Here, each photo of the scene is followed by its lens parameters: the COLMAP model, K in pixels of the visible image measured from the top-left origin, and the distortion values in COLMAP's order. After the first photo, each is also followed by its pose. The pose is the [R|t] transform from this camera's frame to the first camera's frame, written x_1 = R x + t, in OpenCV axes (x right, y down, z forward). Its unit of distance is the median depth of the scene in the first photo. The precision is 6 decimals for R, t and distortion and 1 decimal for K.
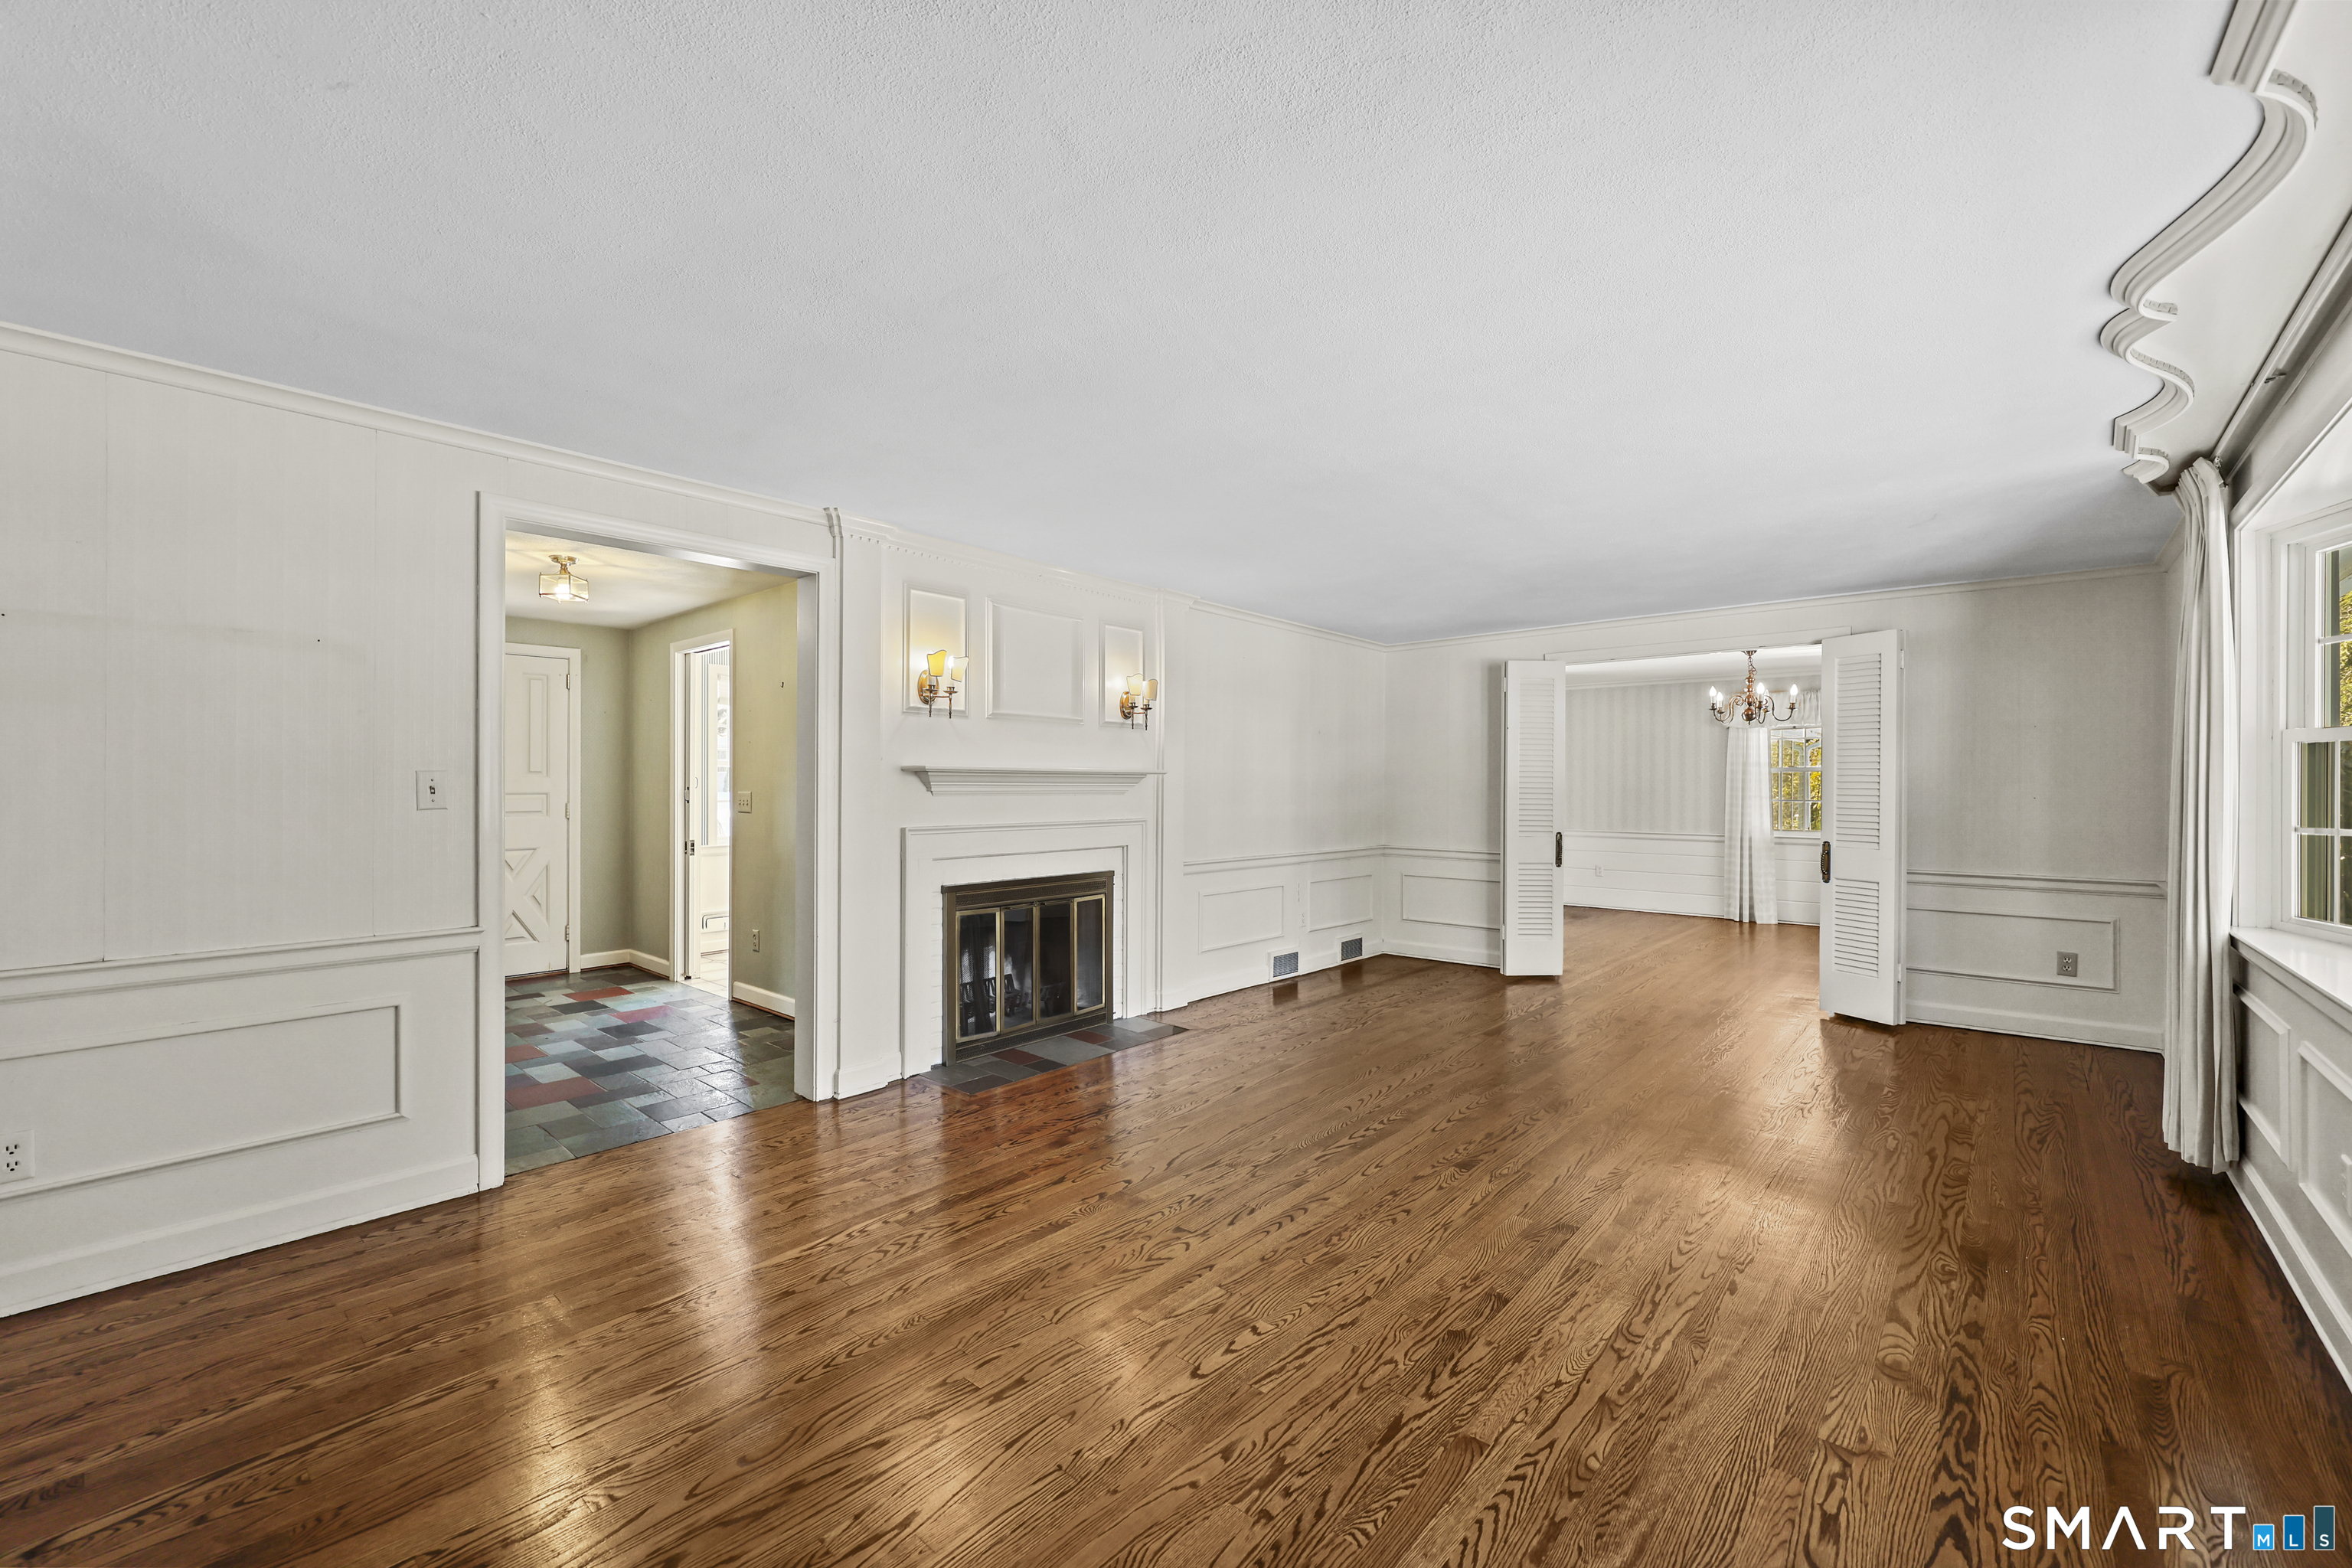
lens RADIAL K [[934.8, 0, 1188.1], [0, 934.8, 784.7], [0, 0, 1]] dist [0.003202, -0.000022]
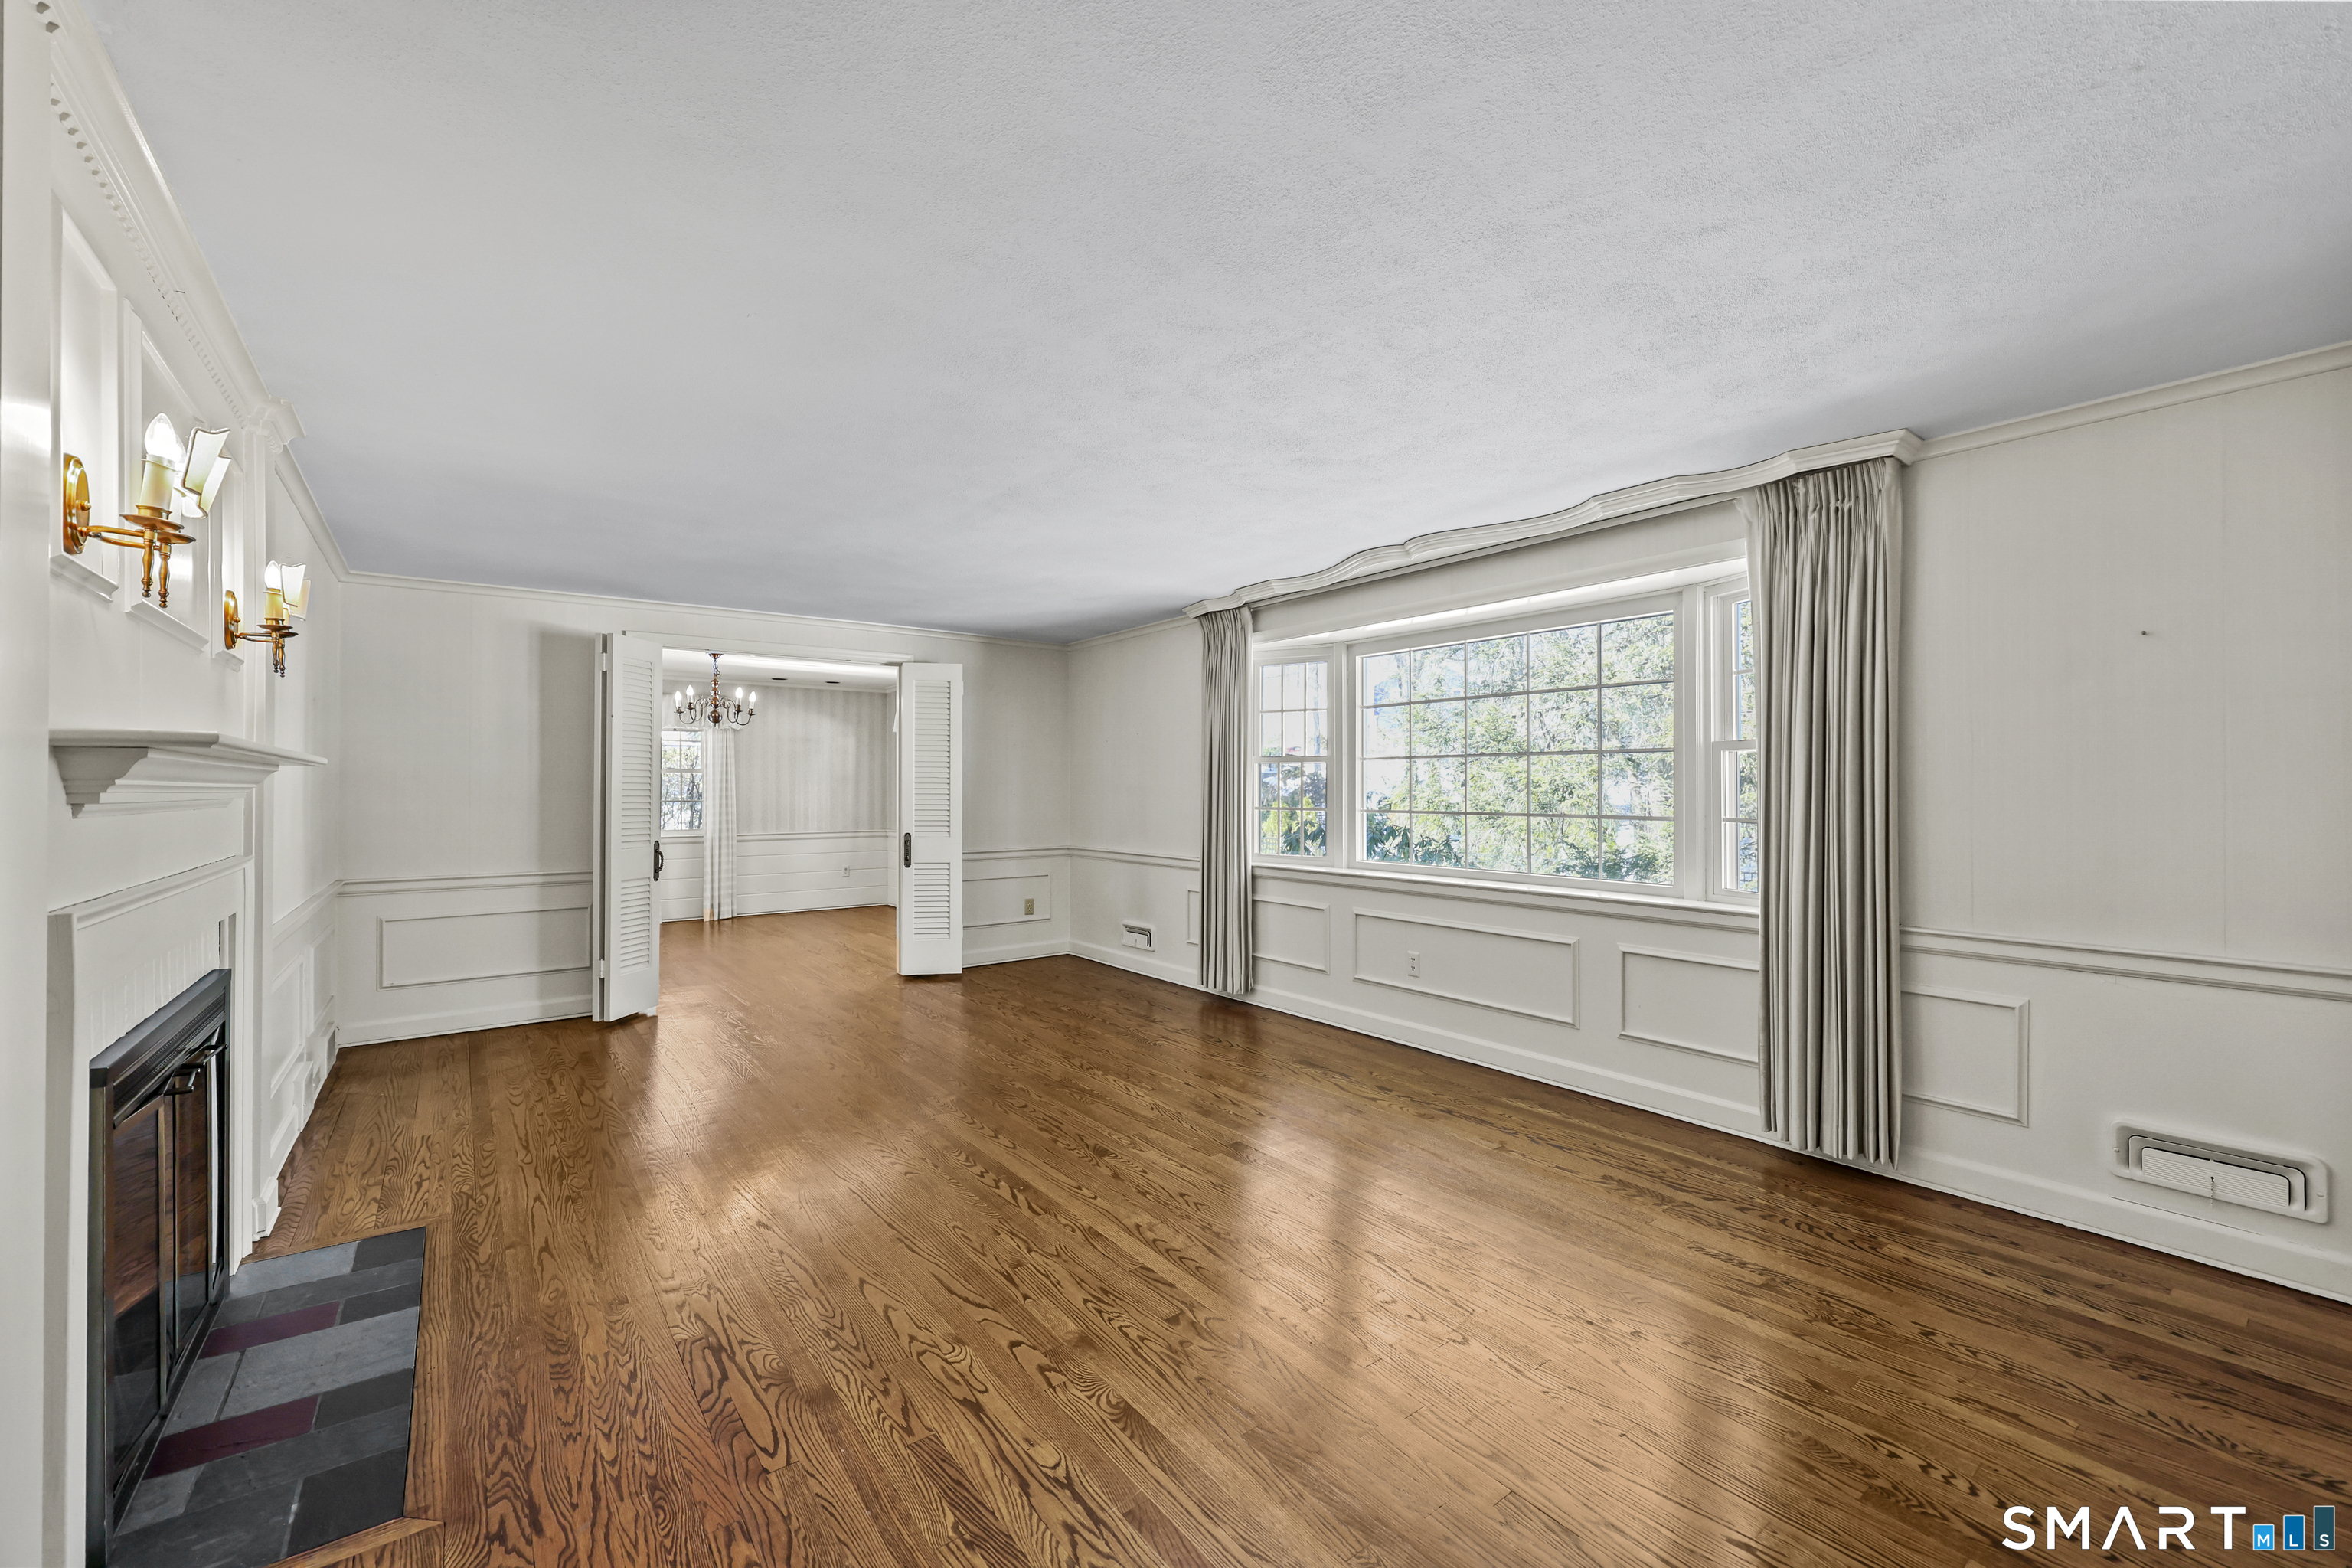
lens RADIAL K [[946.4, 0, 1158.7], [0, 946.4, 786.3], [0, 0, 1]] dist [-0.000346, 0.000107]
pose [[0.222789, -0.000791, 0.974866, -0.633970], [0.001122, 0.999999, 0.000555, 0.001502], [-0.974866, 0.000971, 0.222789, 0.630847]]
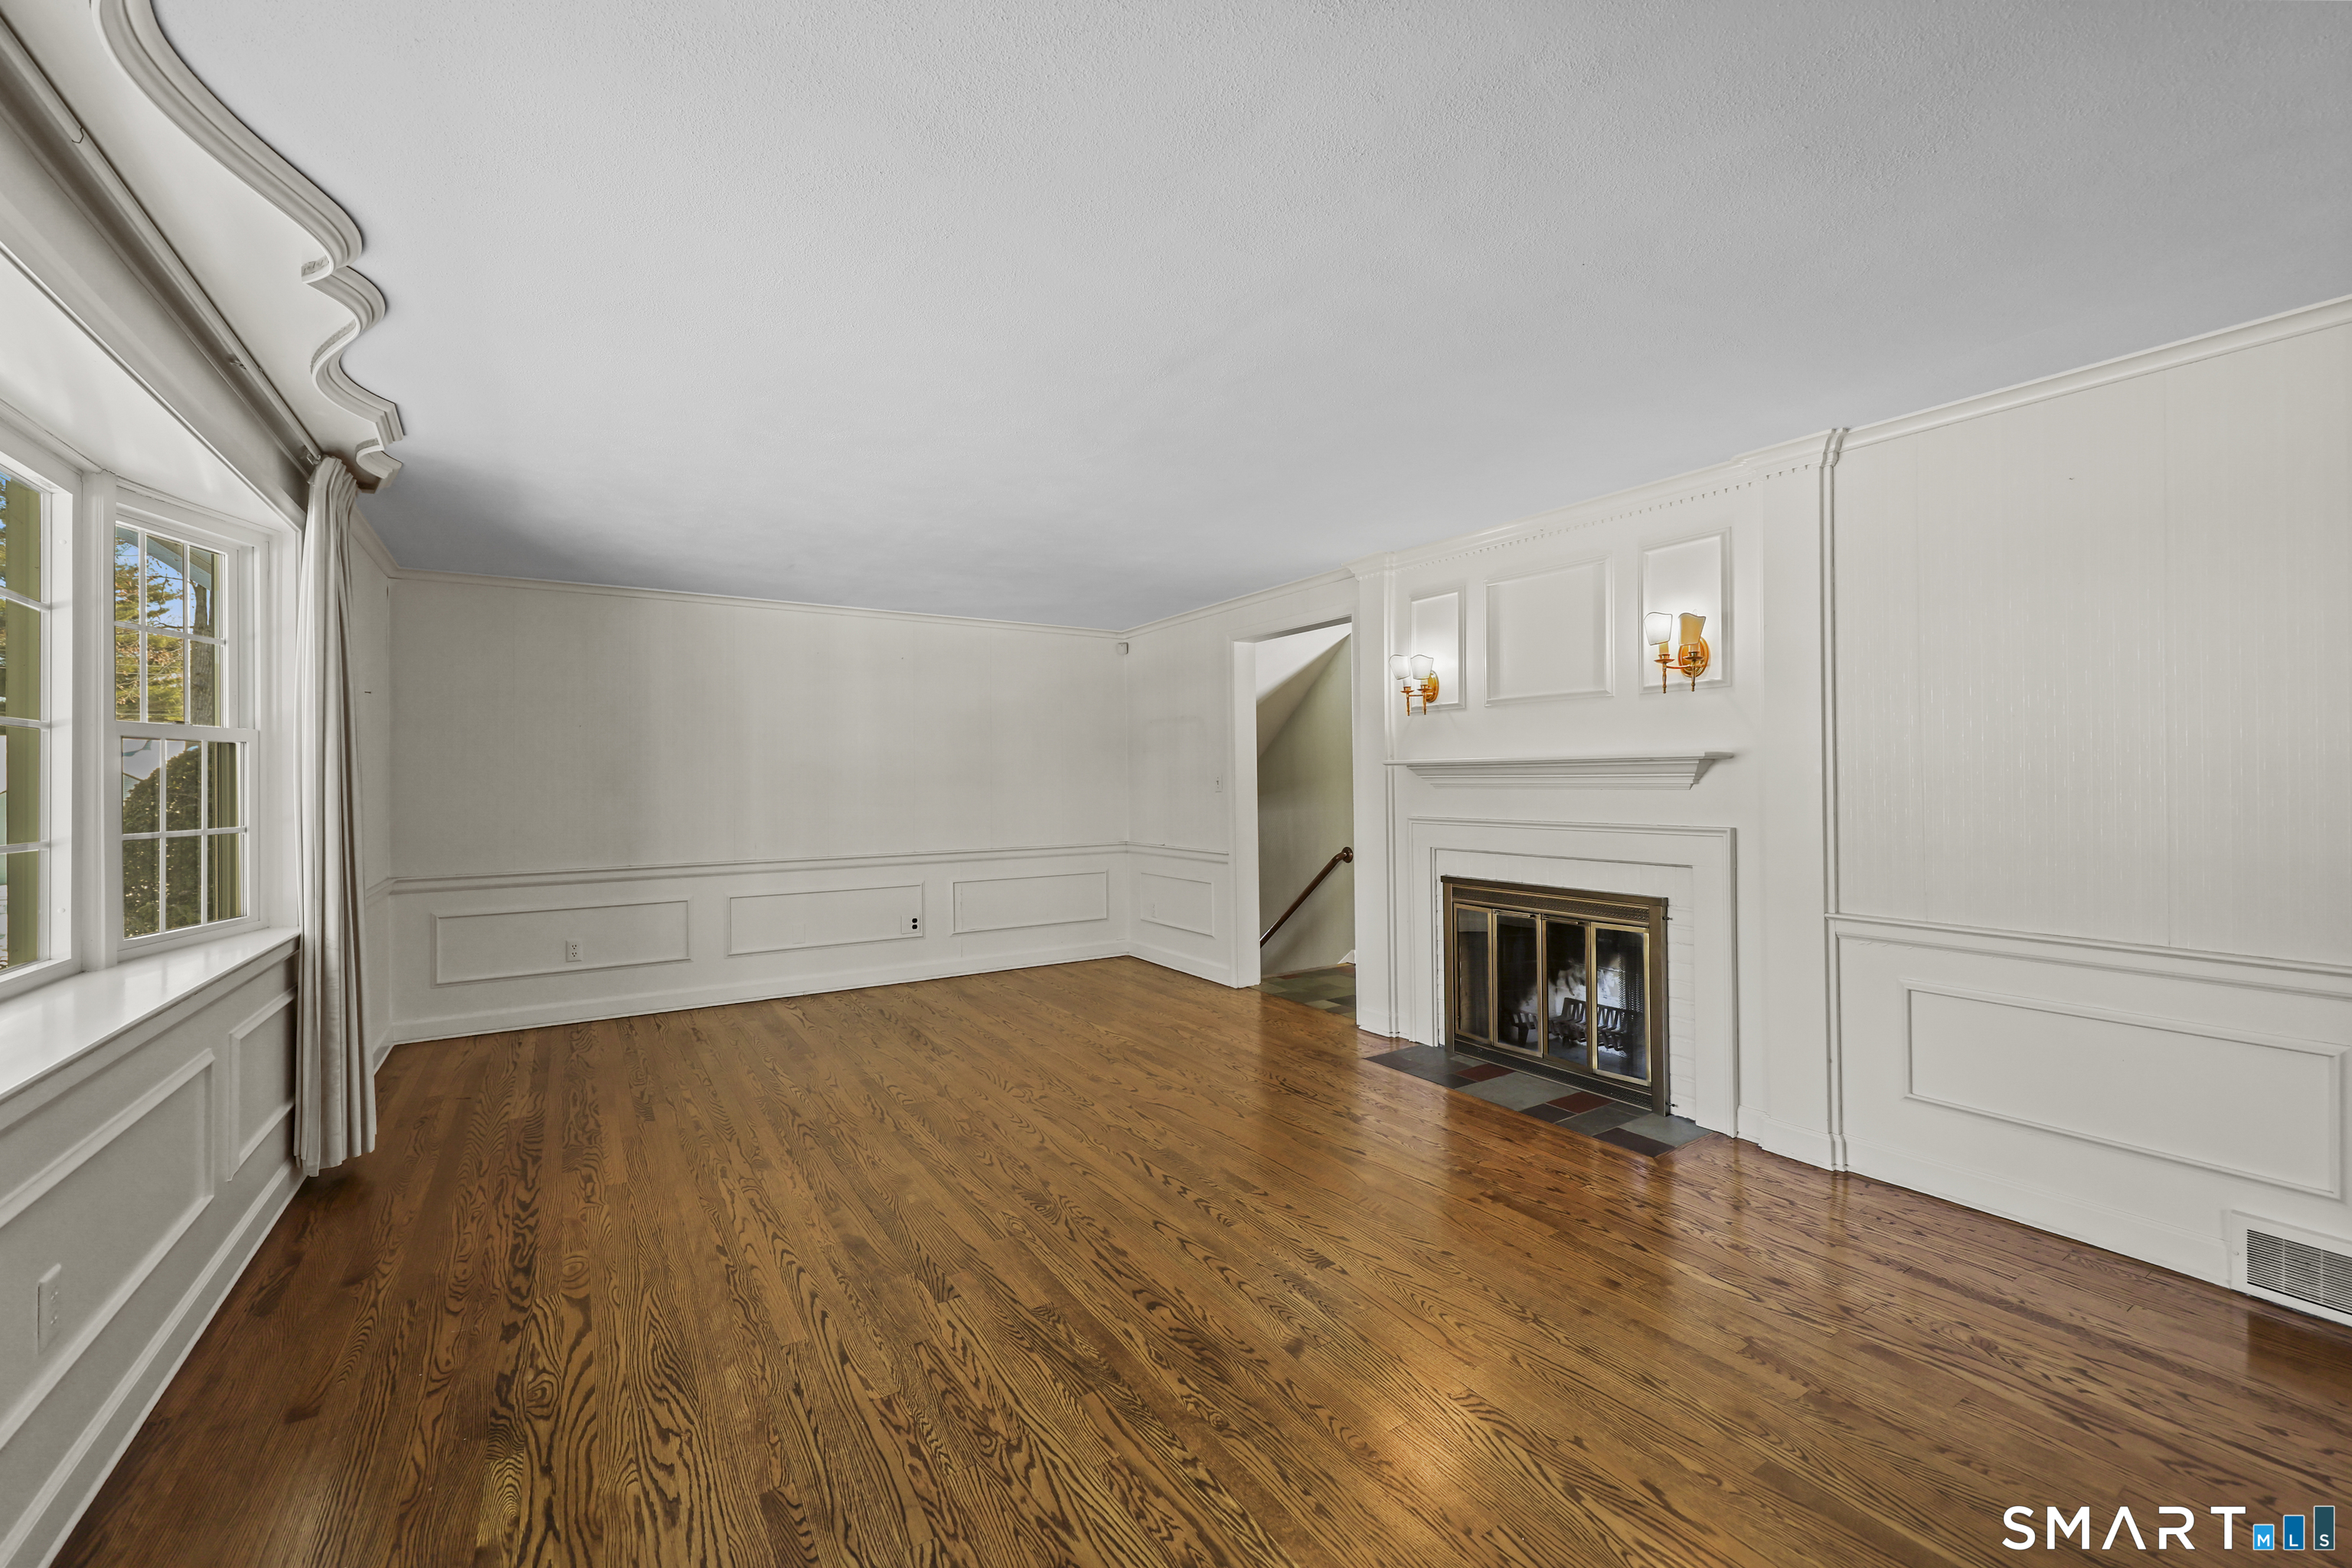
lens RADIAL K [[948.2, 0, 1183.3], [0, 948.2, 775.4], [0, 0, 1]] dist [-0.002465, 0.000048]
pose [[-0.269129, -0.004861, -0.963092, 1.002095], [0.009279, 0.999928, -0.007640, 0.003876], [0.963060, -0.010993, -0.269064, 1.218574]]
